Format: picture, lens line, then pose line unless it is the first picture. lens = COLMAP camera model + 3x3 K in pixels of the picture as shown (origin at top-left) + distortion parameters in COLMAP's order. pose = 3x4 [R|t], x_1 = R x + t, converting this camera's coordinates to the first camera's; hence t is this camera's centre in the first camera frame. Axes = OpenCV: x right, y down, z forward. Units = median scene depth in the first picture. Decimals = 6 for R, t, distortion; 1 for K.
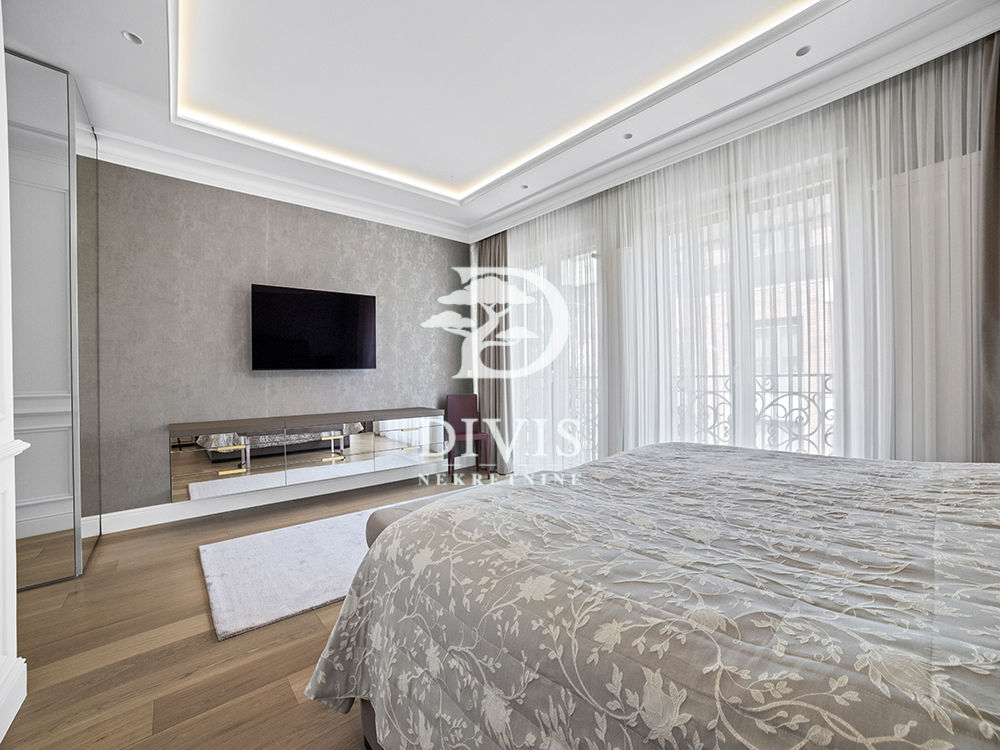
lens RADIAL K [[413.4, 0, 498.6], [0, 413.4, 372.7], [0, 0, 1]] dist [-0.000052, 0.000136]
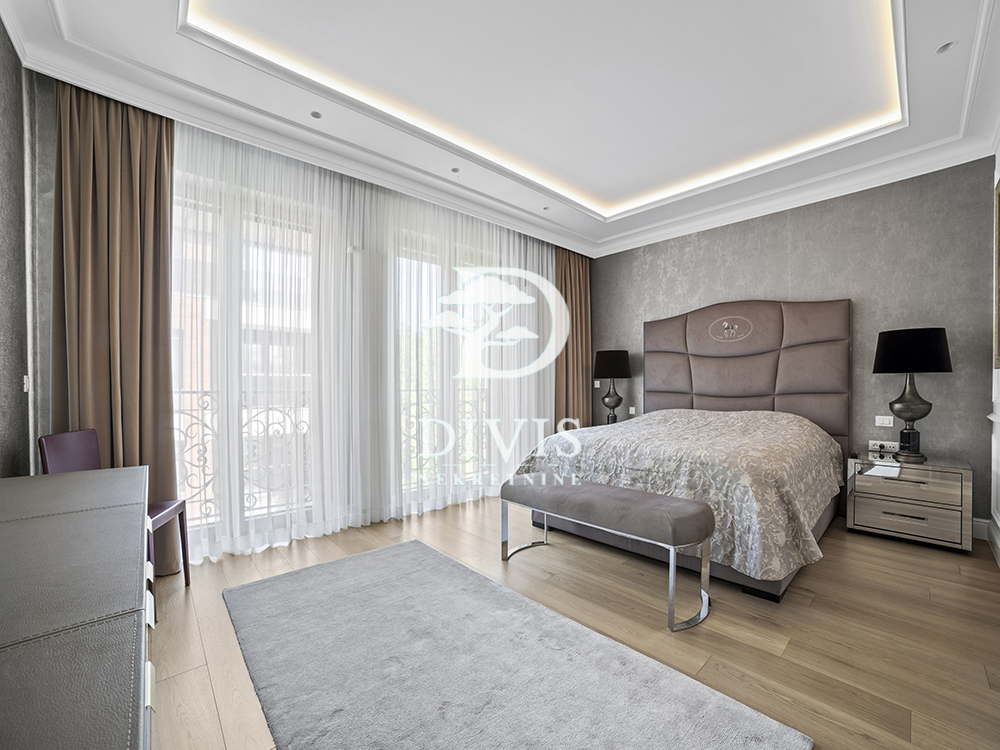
lens RADIAL K [[413.4, 0, 499.2], [0, 413.4, 380.2], [0, 0, 1]] dist [-0.000052, 0.000136]
pose [[0.004986, 0.023447, 0.999713, -0.538064], [0.003843, 0.999717, -0.023466, 0.006483], [-0.999980, 0.003959, 0.004894, 0.616157]]
